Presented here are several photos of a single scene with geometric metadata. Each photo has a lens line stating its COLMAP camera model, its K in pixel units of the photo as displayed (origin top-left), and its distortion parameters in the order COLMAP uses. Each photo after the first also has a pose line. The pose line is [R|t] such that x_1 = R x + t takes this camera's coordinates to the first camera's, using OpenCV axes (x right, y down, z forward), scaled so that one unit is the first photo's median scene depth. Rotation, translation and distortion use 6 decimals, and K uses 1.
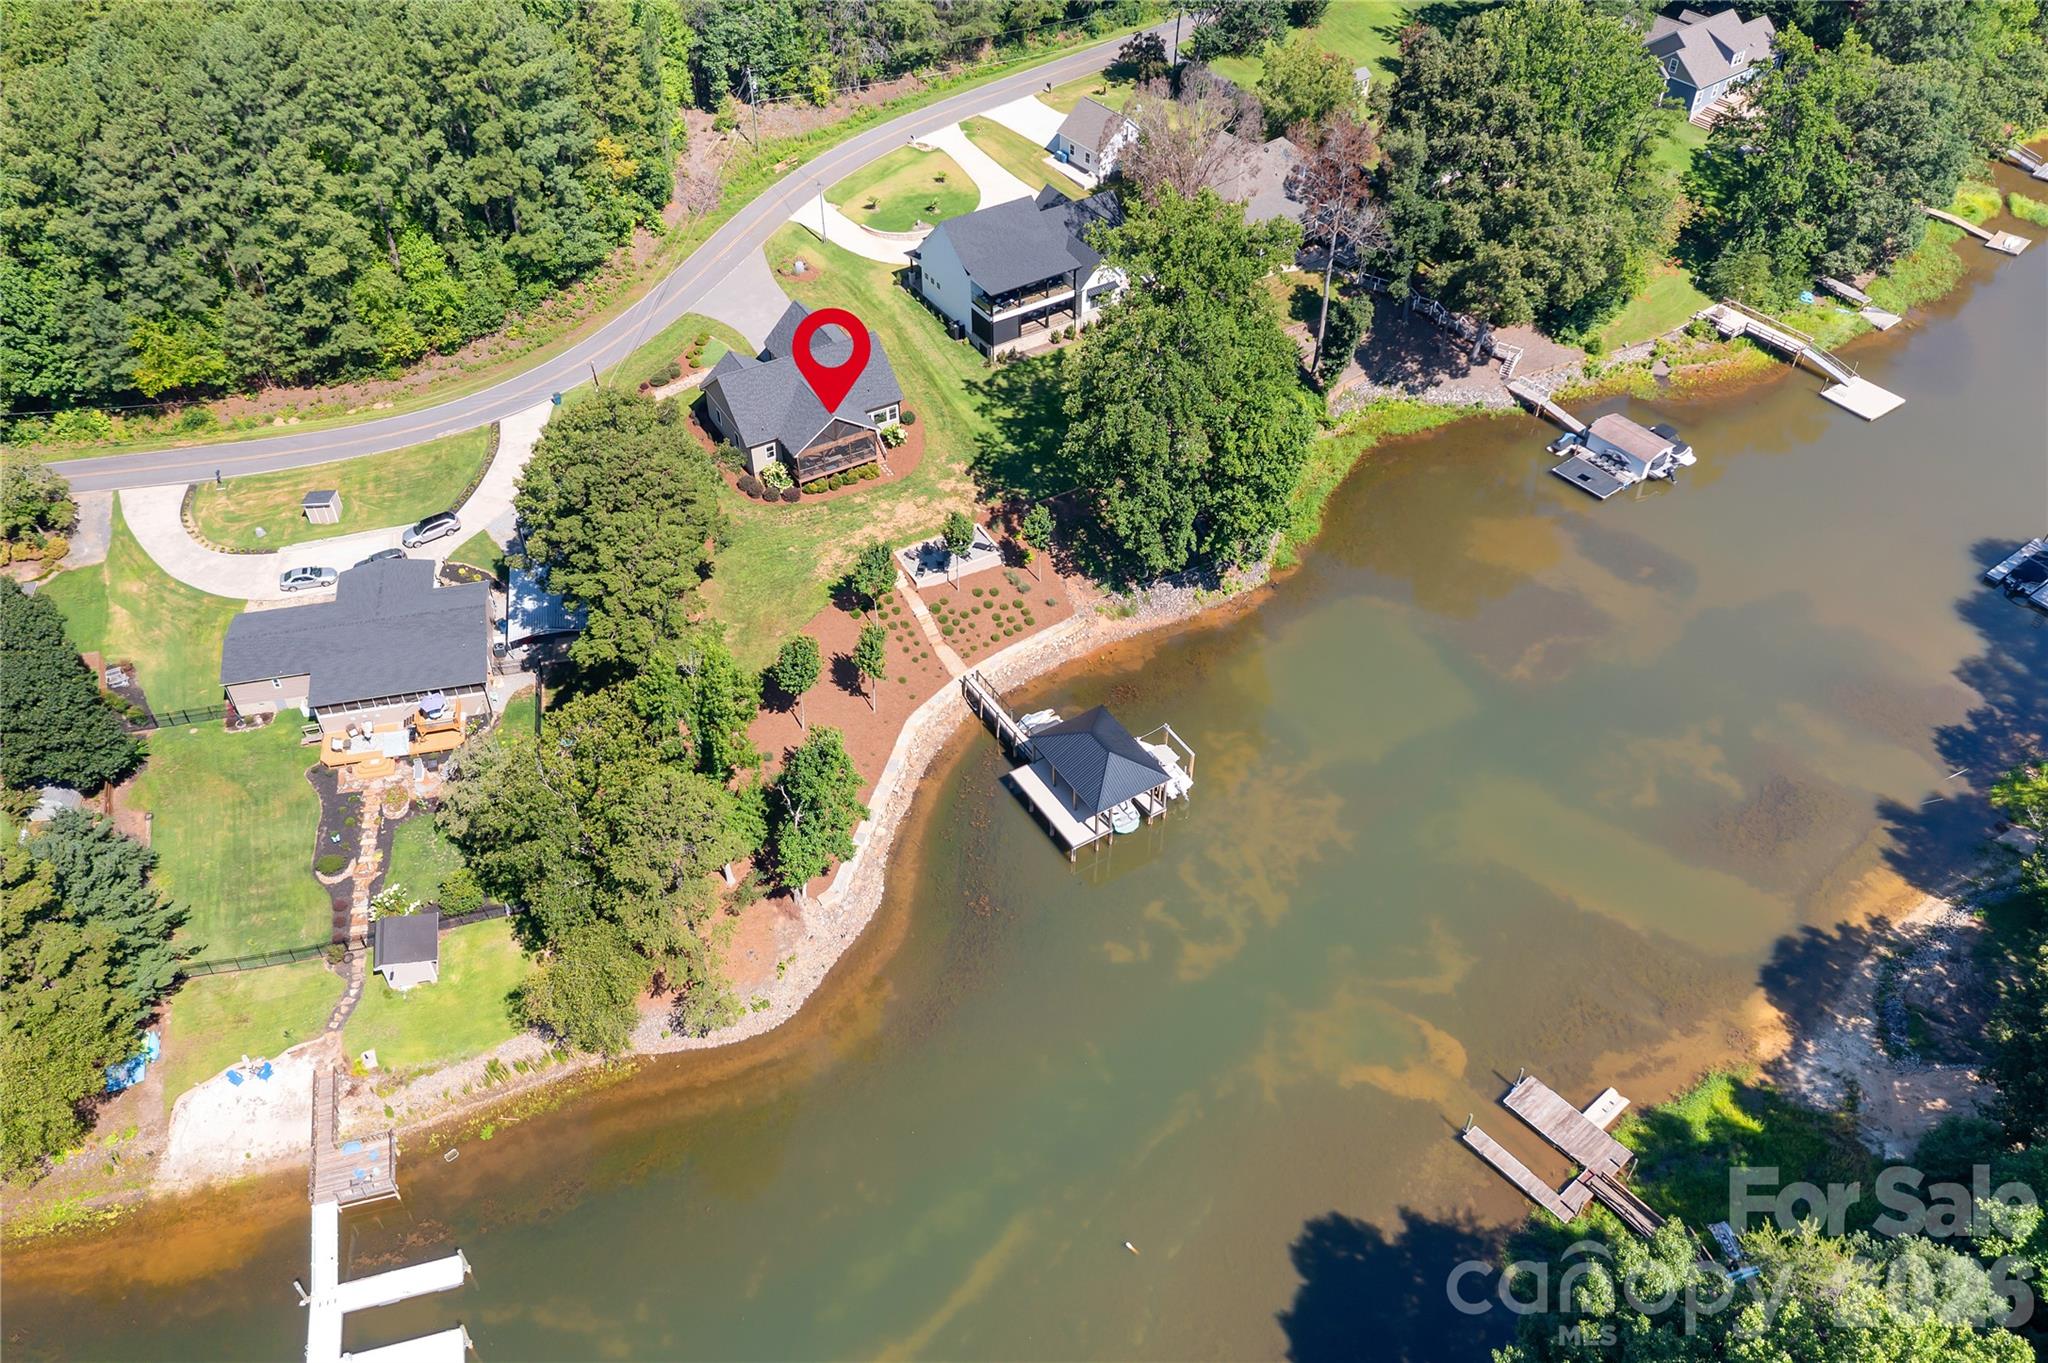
lens RADIAL K [[1654.7, 0, 1049.9], [0, 1654.7, 669.9], [0, 0, 1]] dist [-0.009017, 0.000701]
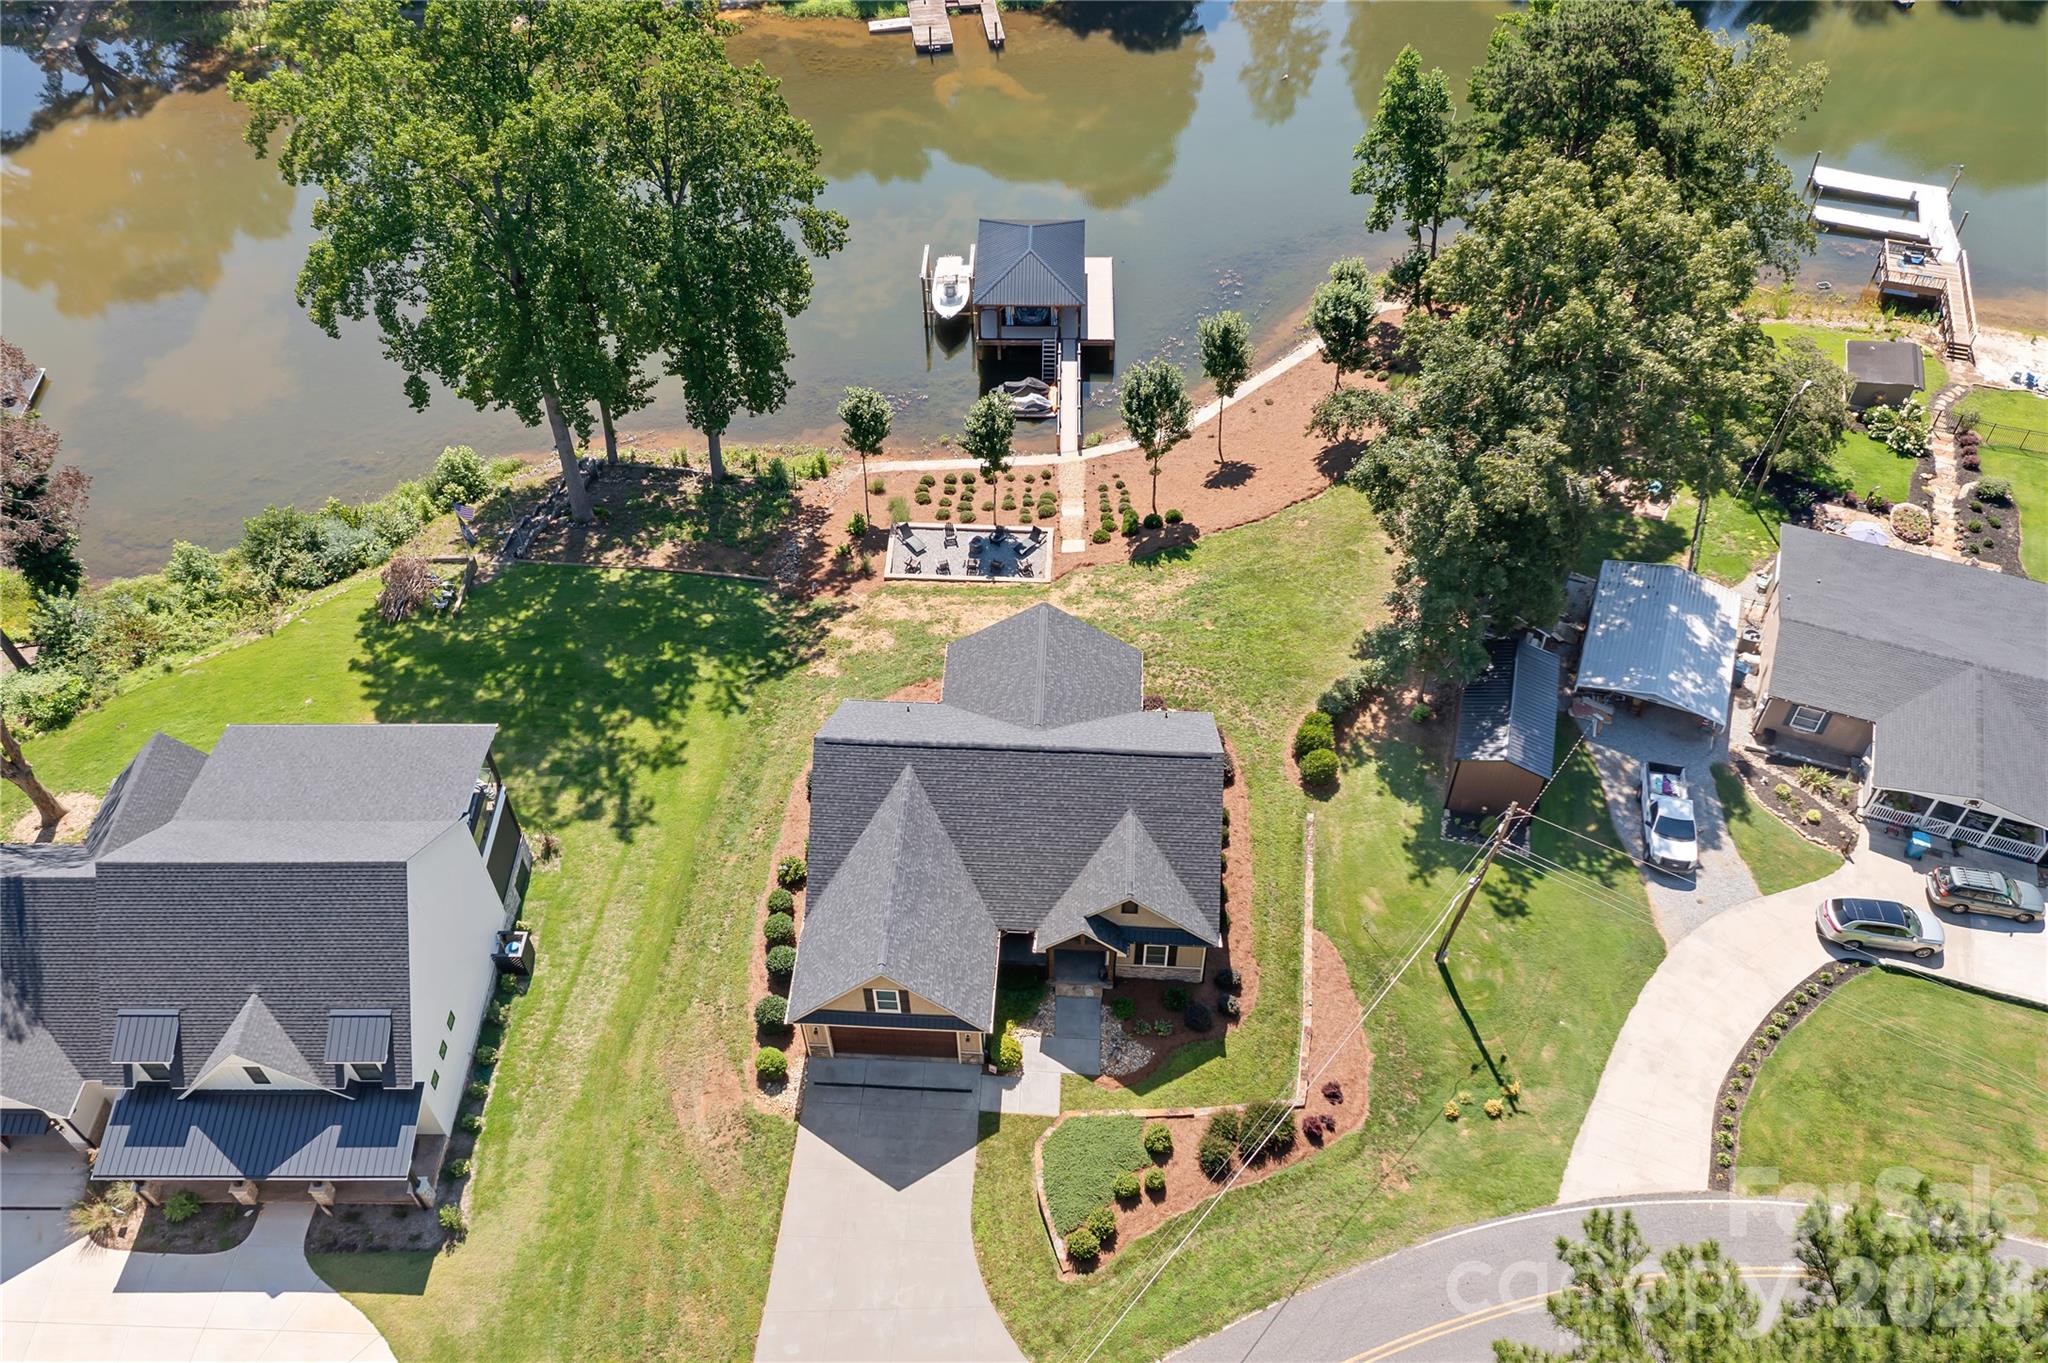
lens RADIAL K [[1608.8, 0, 1009.8], [0, 1608.8, 680.2], [0, 0, 1]] dist [-0.014174, -0.003839]
pose [[-0.826675, -0.413583, 0.381519, -0.376983], [0.383773, 0.081427, 0.919830, -0.715516], [-0.411492, 0.906818, 0.091409, 1.190910]]
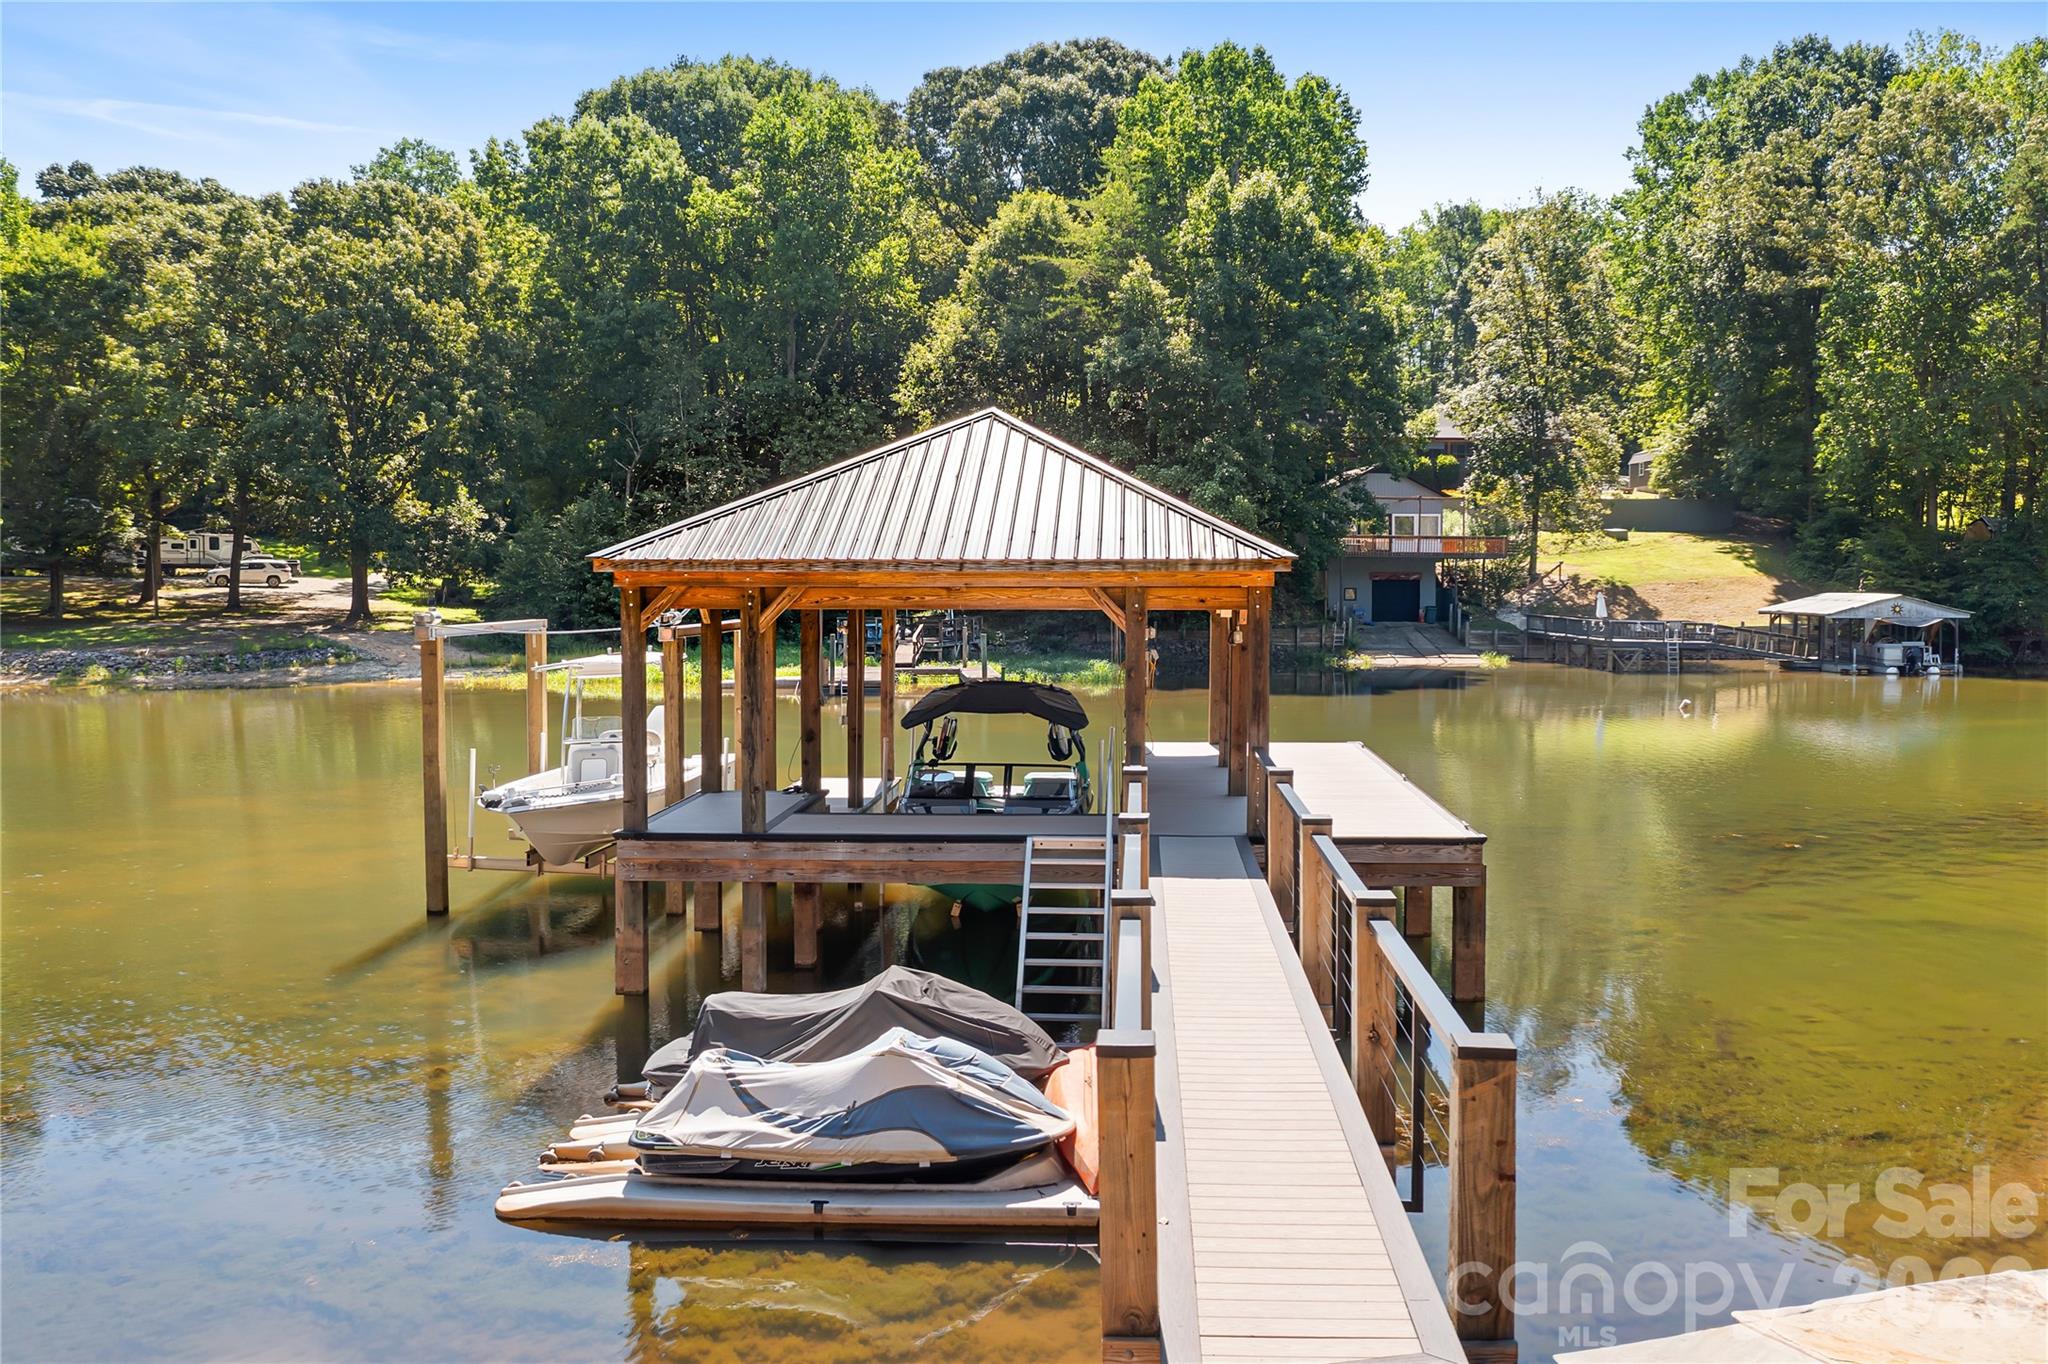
lens RADIAL K [[1629.3, 0, 1056.0], [0, 1629.3, 680.5], [0, 0, 1]] dist [-0.011858, -0.000721]
pose [[-0.814335, -0.042484, 0.578838, -0.075177], [0.384364, 0.707801, 0.592690, -0.036570], [-0.434882, 0.705133, -0.560058, 1.164257]]
